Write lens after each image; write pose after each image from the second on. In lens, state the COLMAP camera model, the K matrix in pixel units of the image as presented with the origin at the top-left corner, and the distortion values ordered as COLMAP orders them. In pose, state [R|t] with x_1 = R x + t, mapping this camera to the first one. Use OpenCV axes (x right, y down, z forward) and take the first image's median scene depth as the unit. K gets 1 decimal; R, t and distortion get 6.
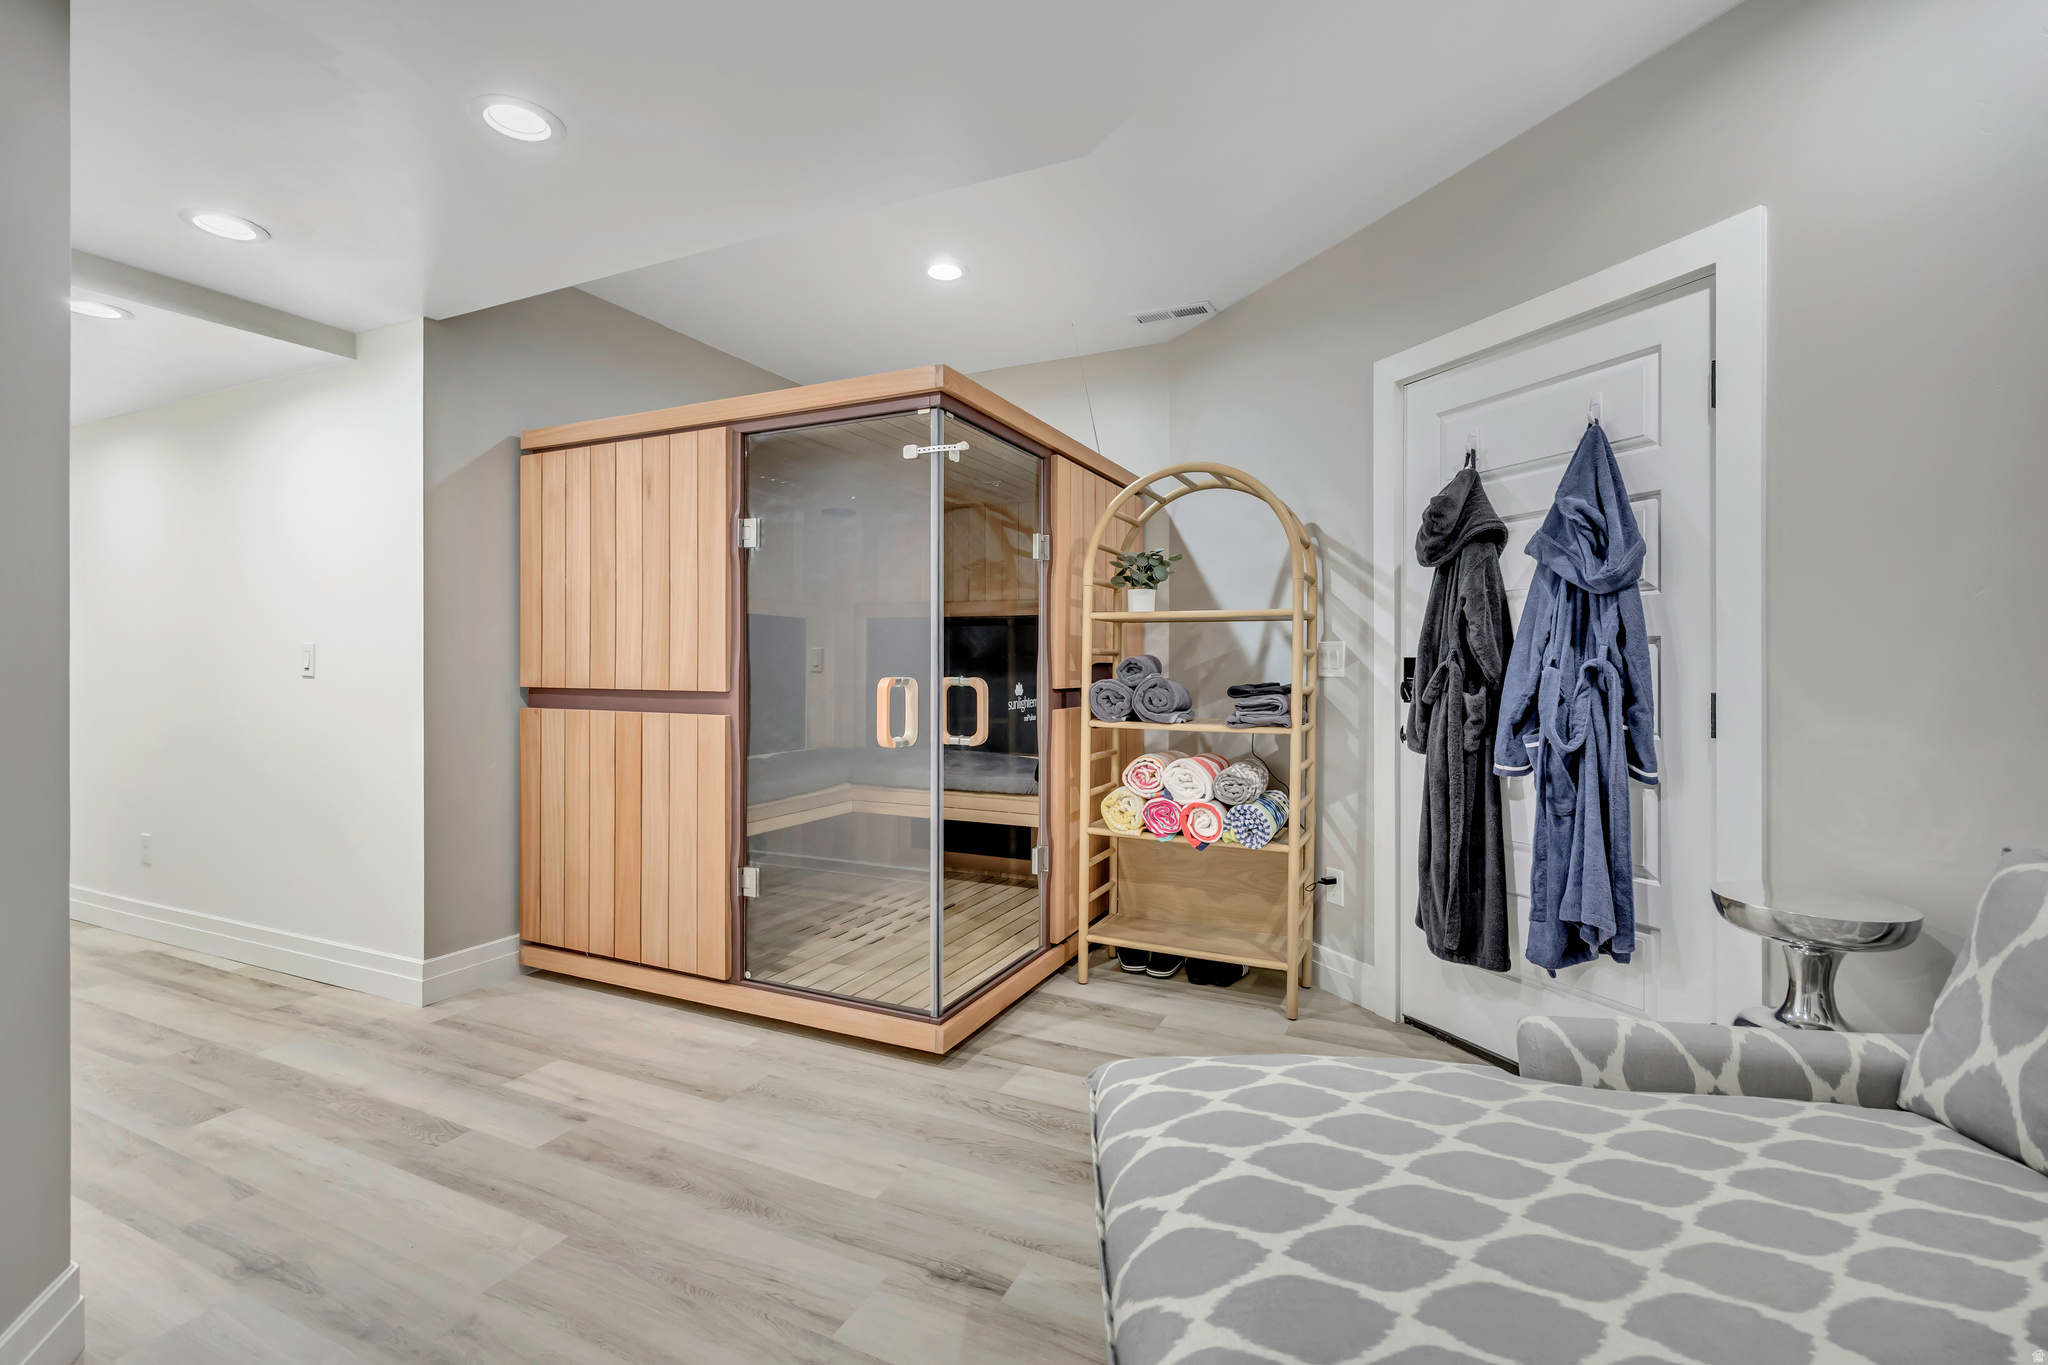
lens RADIAL K [[928.4, 0, 1052.9], [0, 928.4, 666.0], [0, 0, 1]] dist [0.000110, -0.000110]
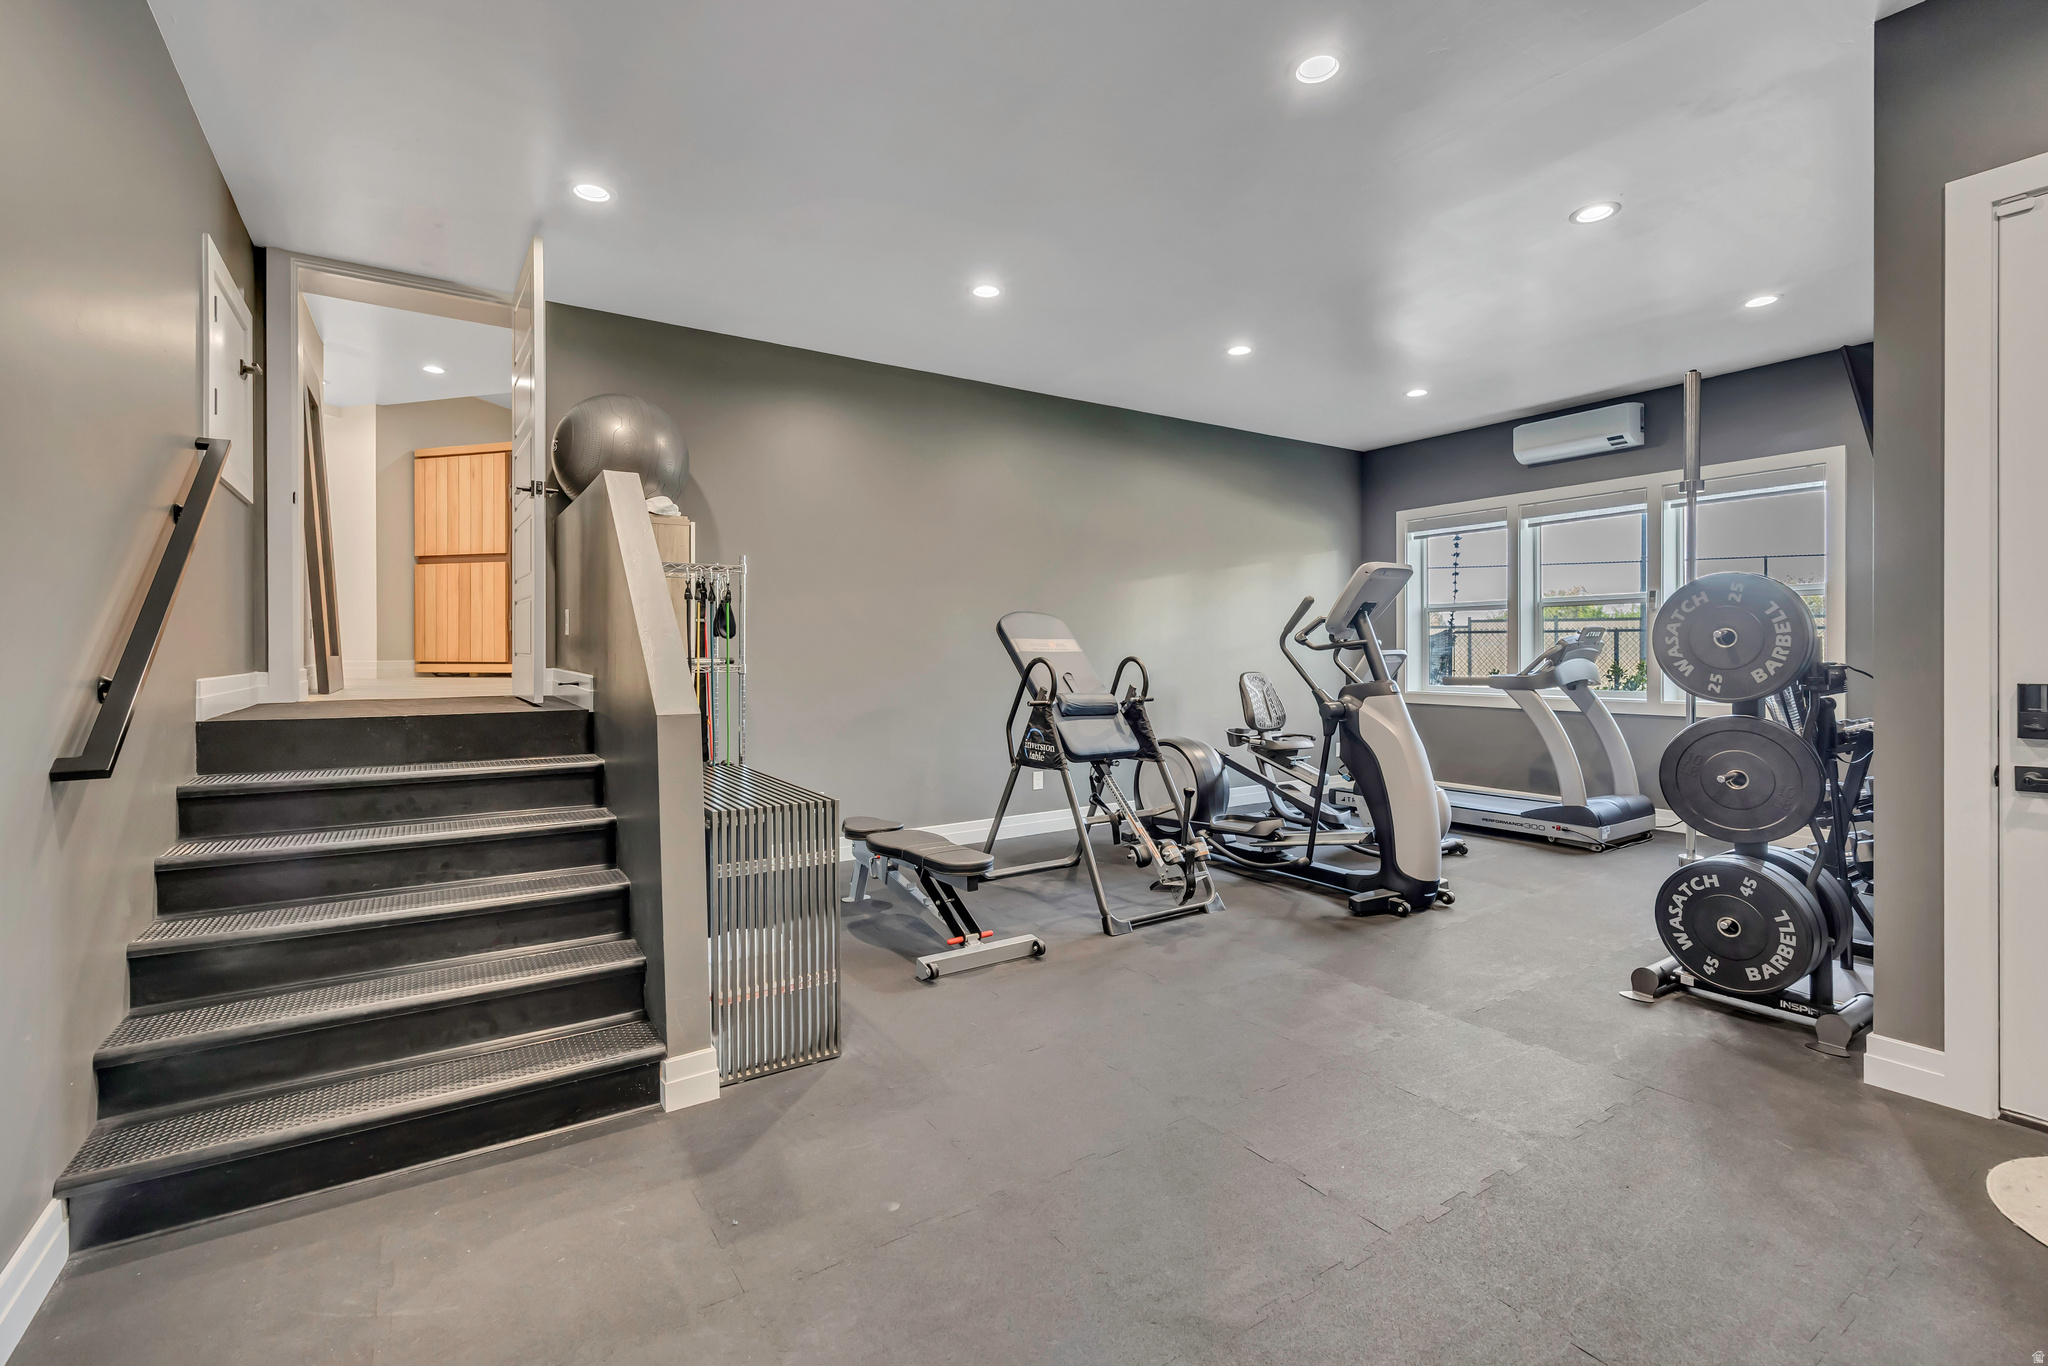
lens RADIAL K [[928.4, 0, 1052.9], [0, 928.4, 666.5], [0, 0, 1]] dist [0.000110, -0.000110]
pose [[0.986811, -0.002753, 0.161851, 0.728422], [0.001699, 0.999976, 0.006650, 0.323485], [-0.161865, -0.006288, 0.986793, -1.792467]]
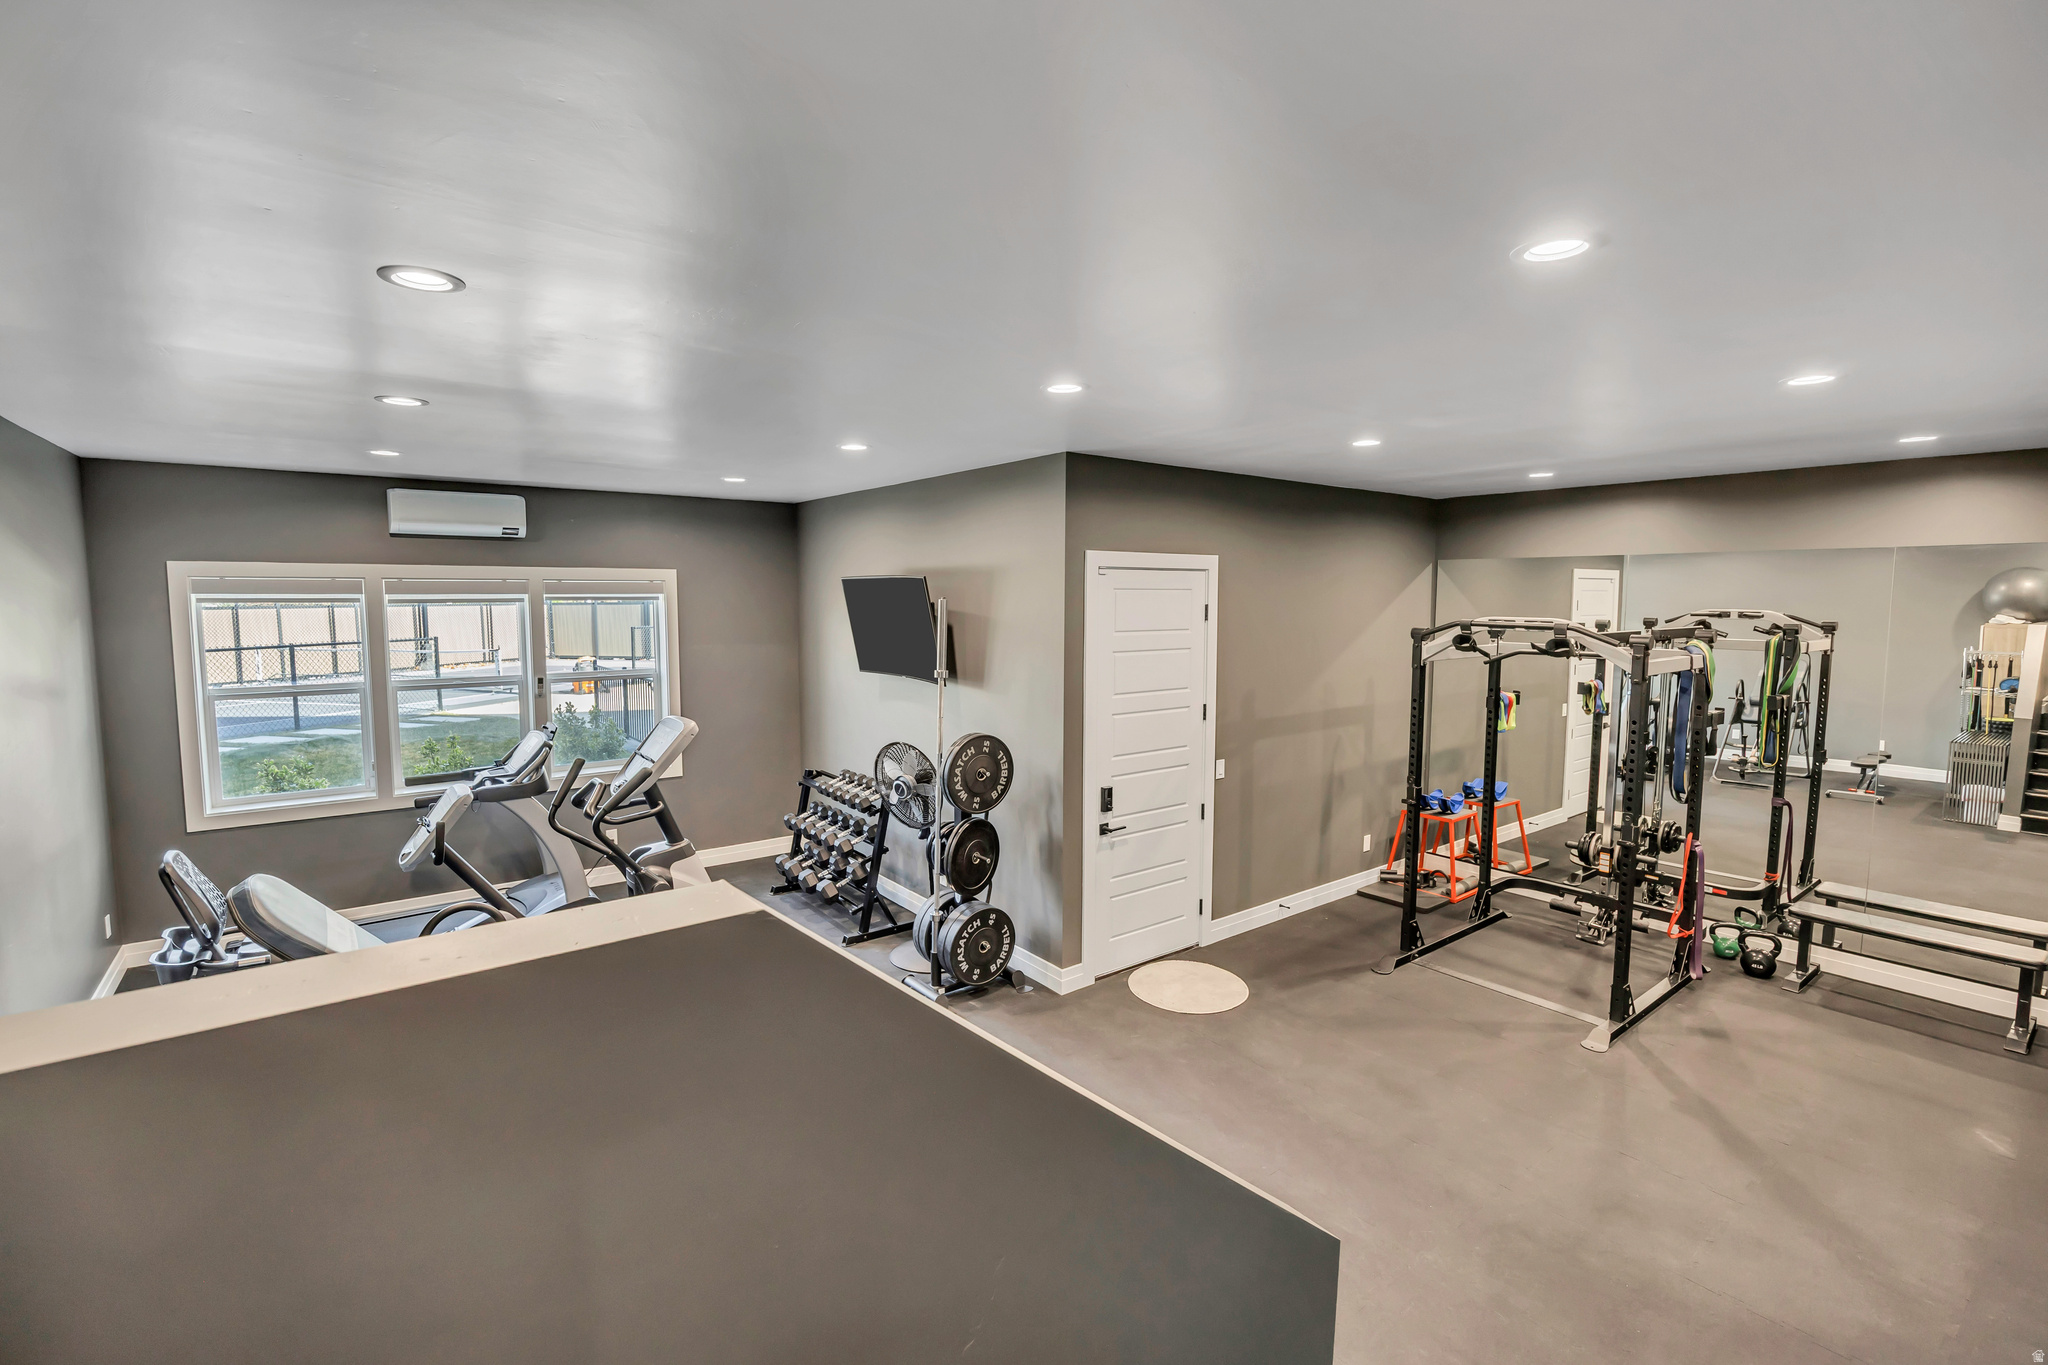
lens RADIAL K [[914.1, 0, 1025.1], [0, 914.1, 671.4], [0, 0, 1]] dist [-0.000887, -0.000030]
pose [[-0.233556, -0.083899, 0.968717, 0.016353], [-0.001618, 0.996303, 0.085898, -0.036404], [-0.972342, 0.018494, -0.232828, -0.557006]]
